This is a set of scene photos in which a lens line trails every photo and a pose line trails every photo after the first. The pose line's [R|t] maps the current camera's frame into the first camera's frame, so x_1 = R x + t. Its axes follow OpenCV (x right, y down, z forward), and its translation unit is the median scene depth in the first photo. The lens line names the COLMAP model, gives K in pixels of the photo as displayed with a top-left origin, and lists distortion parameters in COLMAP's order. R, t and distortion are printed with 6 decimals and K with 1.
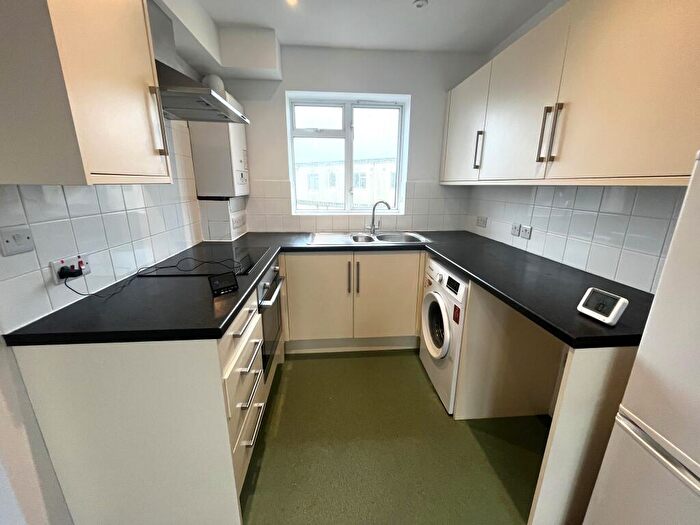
lens RADIAL K [[280.1, 0, 351.9], [0, 280.1, 261.1], [0, 0, 1]] dist [-0.010047, 0.000025]
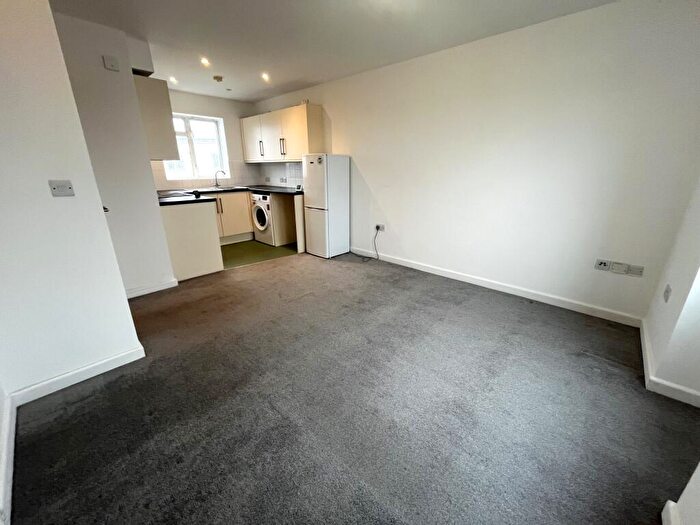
lens RADIAL K [[280.1, 0, 351.9], [0, 280.1, 261.1], [0, 0, 1]] dist [-0.010047, 0.000025]
pose [[0.732592, -0.223983, 0.642761, -0.732139], [0.184132, 0.974313, 0.129653, 0.386178], [-0.655290, 0.023370, 0.755016, -1.305776]]
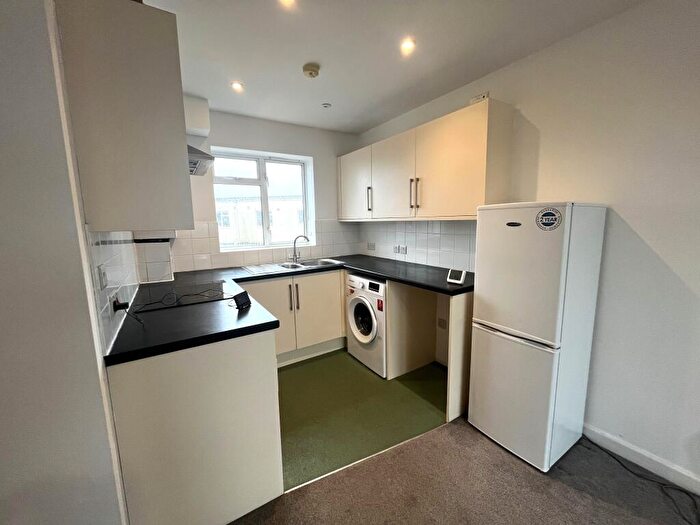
lens RADIAL K [[280.1, 0, 351.9], [0, 280.1, 261.1], [0, 0, 1]] dist [-0.010047, 0.000025]
pose [[0.882558, -0.090649, 0.461383, -0.323929], [0.147706, 0.985018, -0.089011, 0.050387], [-0.446401, 0.146707, 0.882725, -0.223679]]
